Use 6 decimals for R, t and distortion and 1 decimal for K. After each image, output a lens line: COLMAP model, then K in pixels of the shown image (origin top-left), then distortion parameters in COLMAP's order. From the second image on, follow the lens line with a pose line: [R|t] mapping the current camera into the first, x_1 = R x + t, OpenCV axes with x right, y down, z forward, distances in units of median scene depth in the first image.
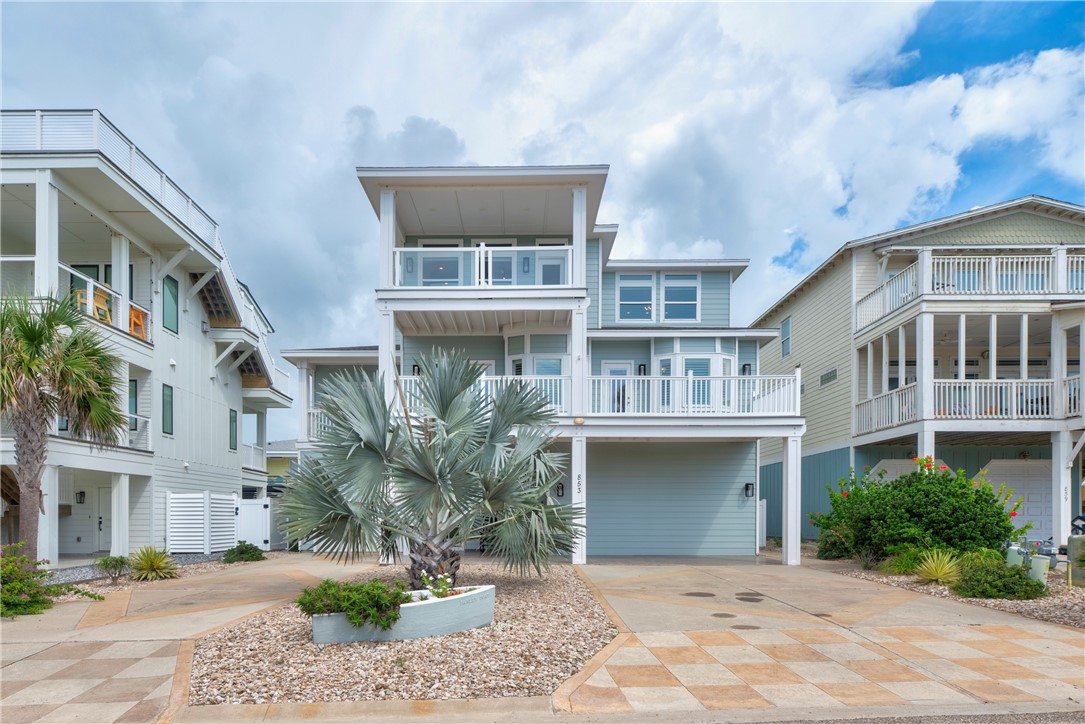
lens RADIAL K [[438.9, 0, 542.6], [0, 438.9, 374.2], [0, 0, 1]] dist [-0.000523, -0.000239]
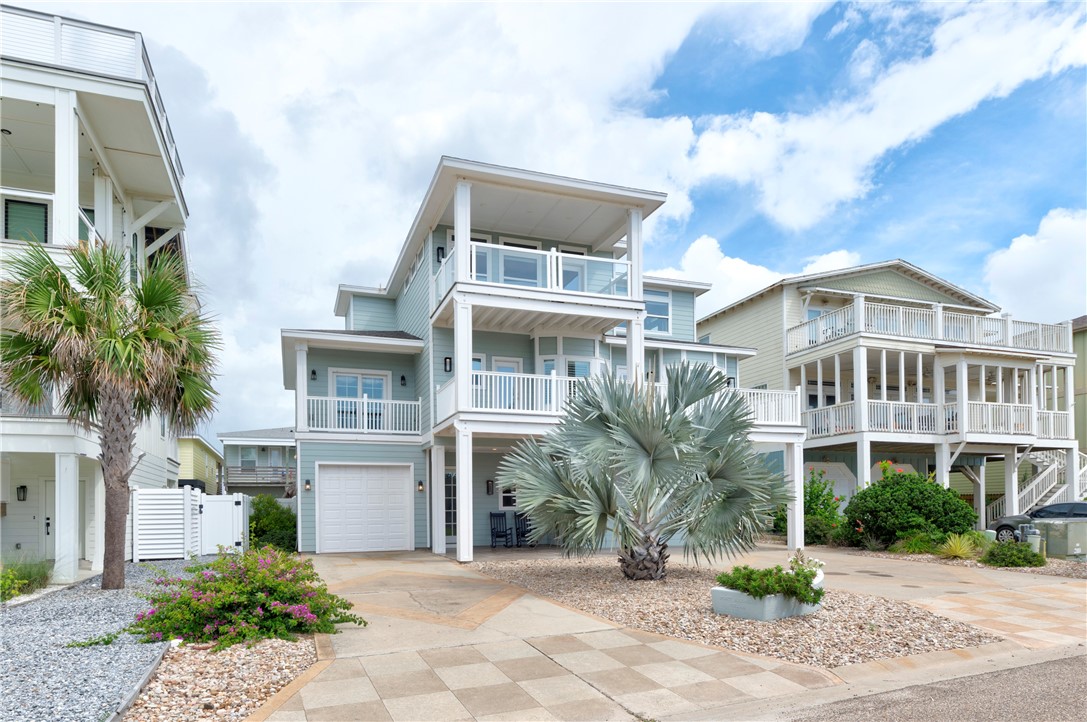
lens RADIAL K [[436.1, 0, 543.5], [0, 436.1, 361.0], [0, 0, 1]] dist [-0.000199, -0.000161]
pose [[0.968906, 0.072419, 0.236595, -0.316767], [-0.067640, 0.997309, -0.028263, -0.000091], [-0.238006, 0.011380, 0.971197, 0.002257]]
